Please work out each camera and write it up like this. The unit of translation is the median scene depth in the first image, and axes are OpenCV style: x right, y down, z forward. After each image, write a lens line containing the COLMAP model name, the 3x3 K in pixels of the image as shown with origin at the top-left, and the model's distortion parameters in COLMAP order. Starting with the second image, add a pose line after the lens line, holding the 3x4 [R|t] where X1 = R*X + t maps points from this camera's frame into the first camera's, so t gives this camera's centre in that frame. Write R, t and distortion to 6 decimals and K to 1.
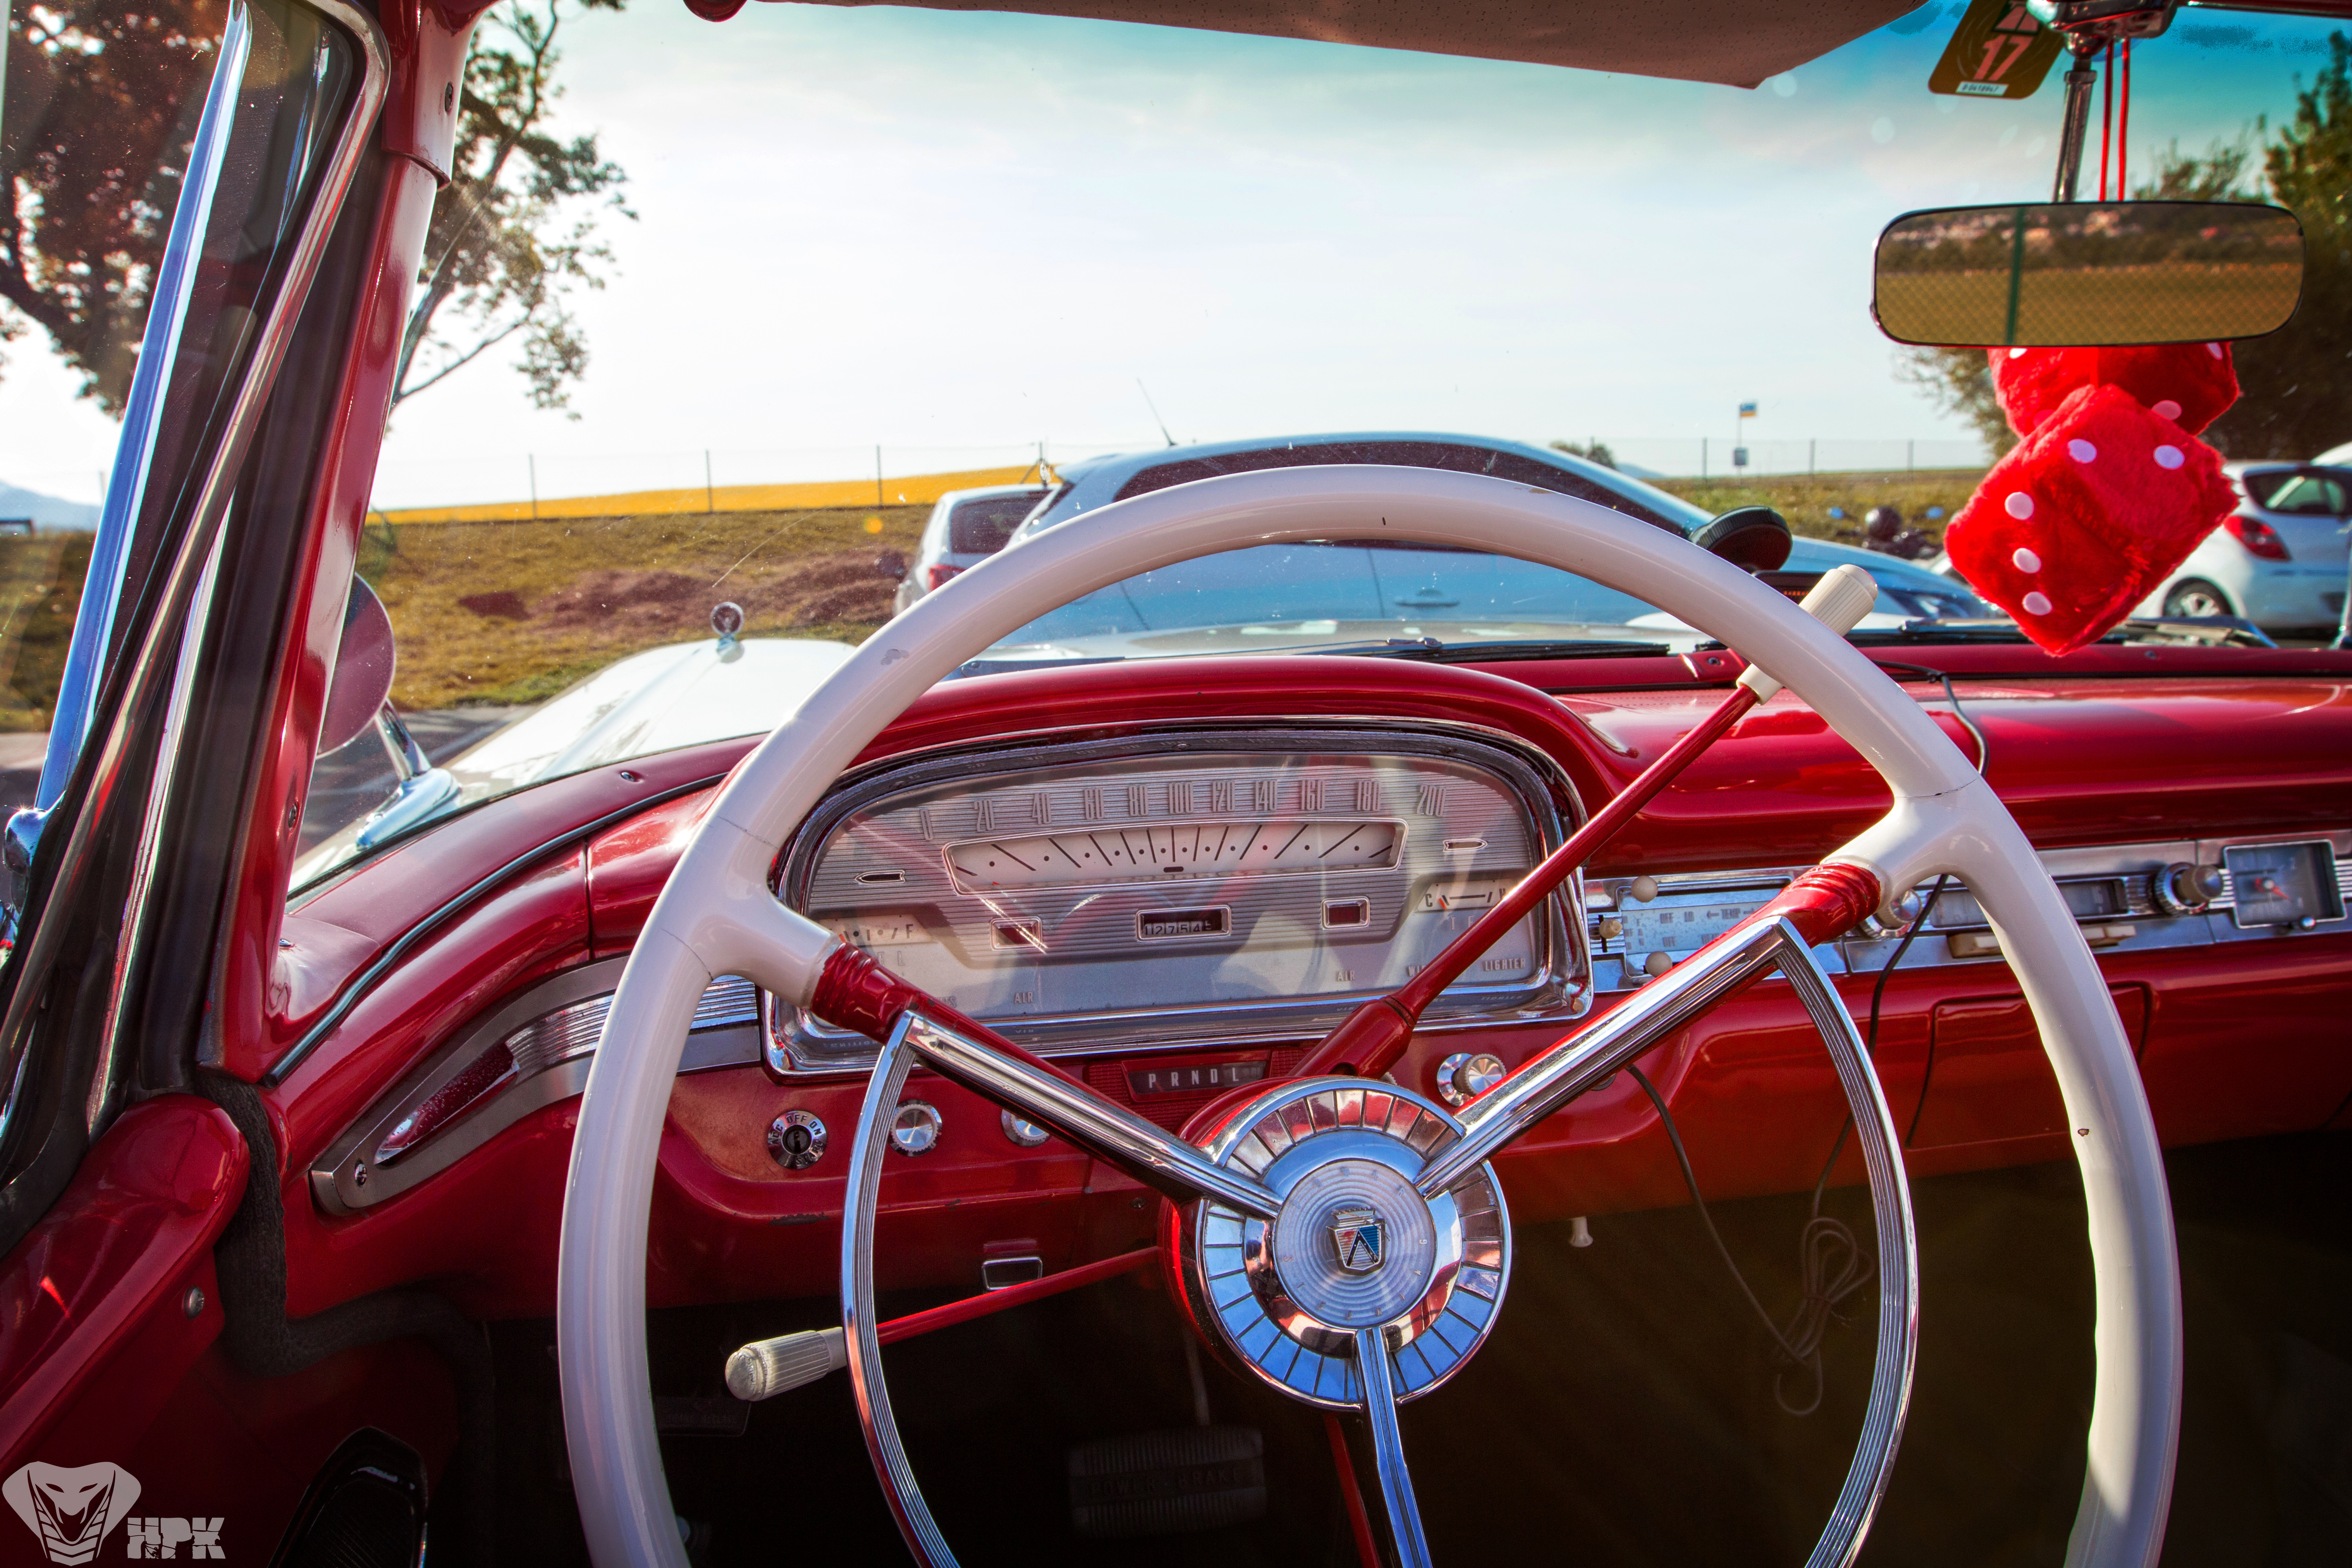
lens RADIAL K [[1701.5, 0, 1177.7], [0, 1701.5, 766.8], [0, 0, 1]] dist [-0.097575, 0.068463]
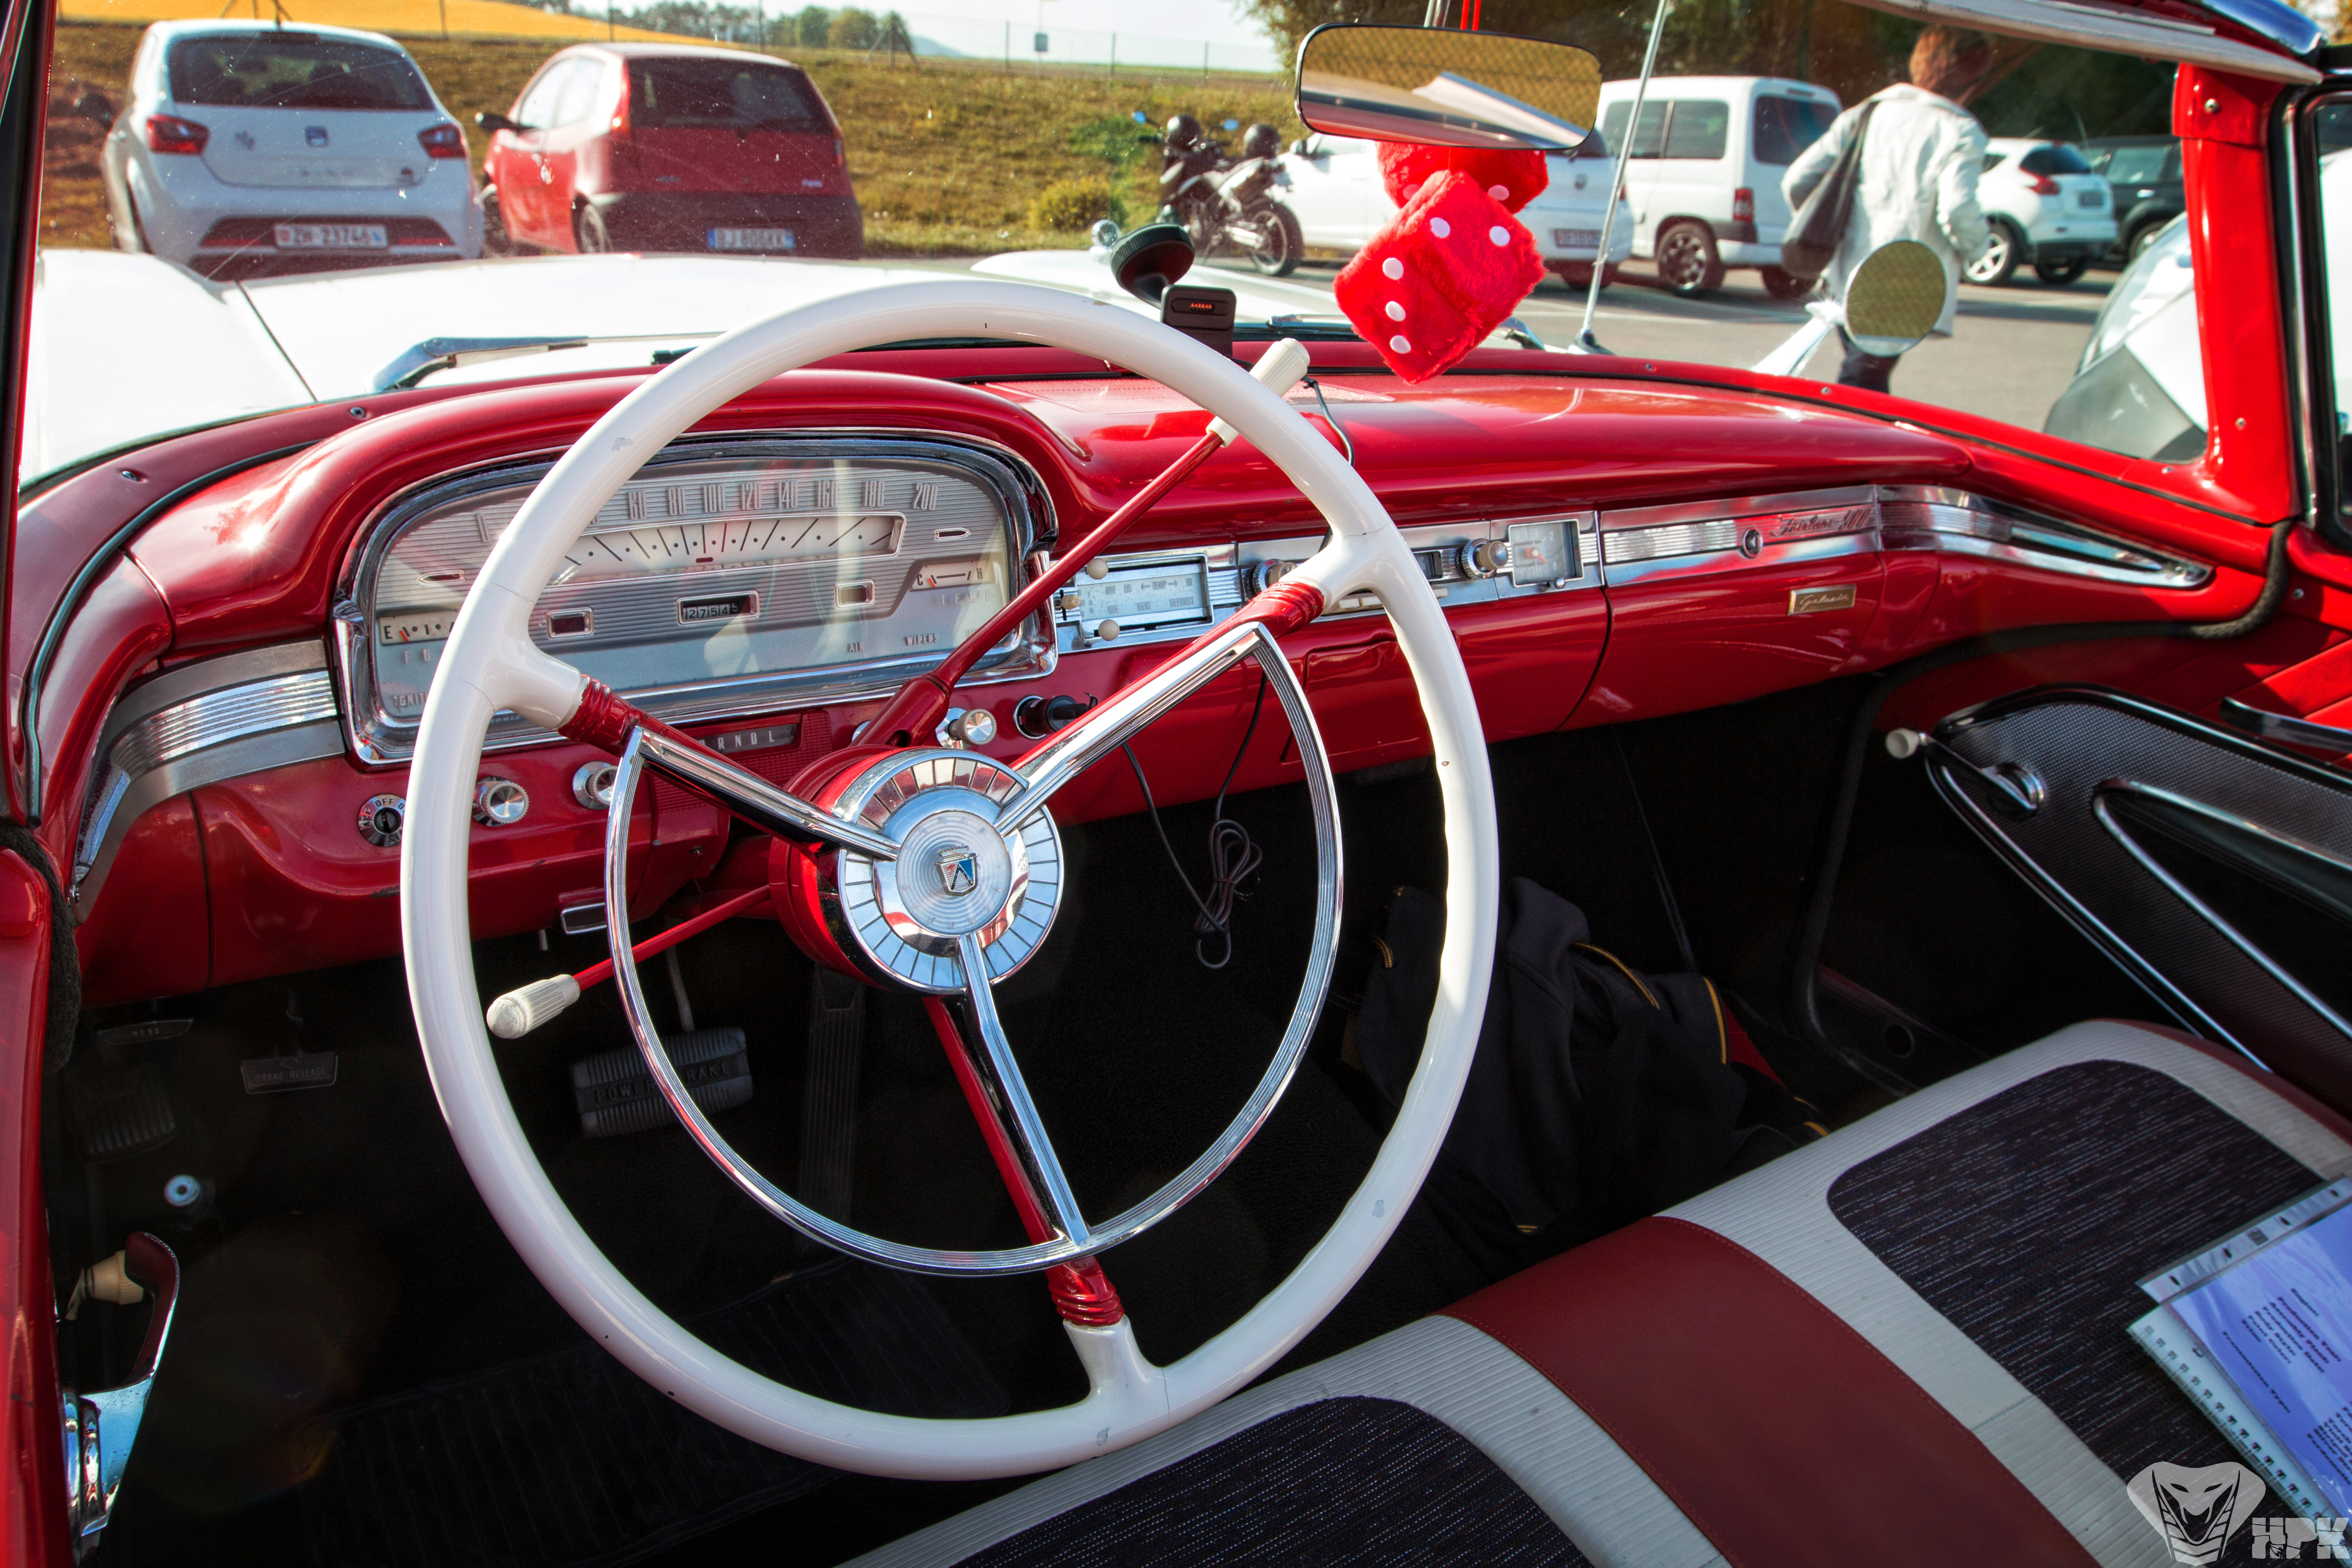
lens RADIAL K [[1701.5, 0, 1177.7], [0, 1701.5, 766.8], [0, 0, 1]] dist [-0.097575, 0.068463]
pose [[0.921099, -0.064005, 0.384031, -0.165637], [-0.025953, 0.974106, 0.224599, -0.071754], [-0.388462, -0.216845, 0.895587, -0.171993]]
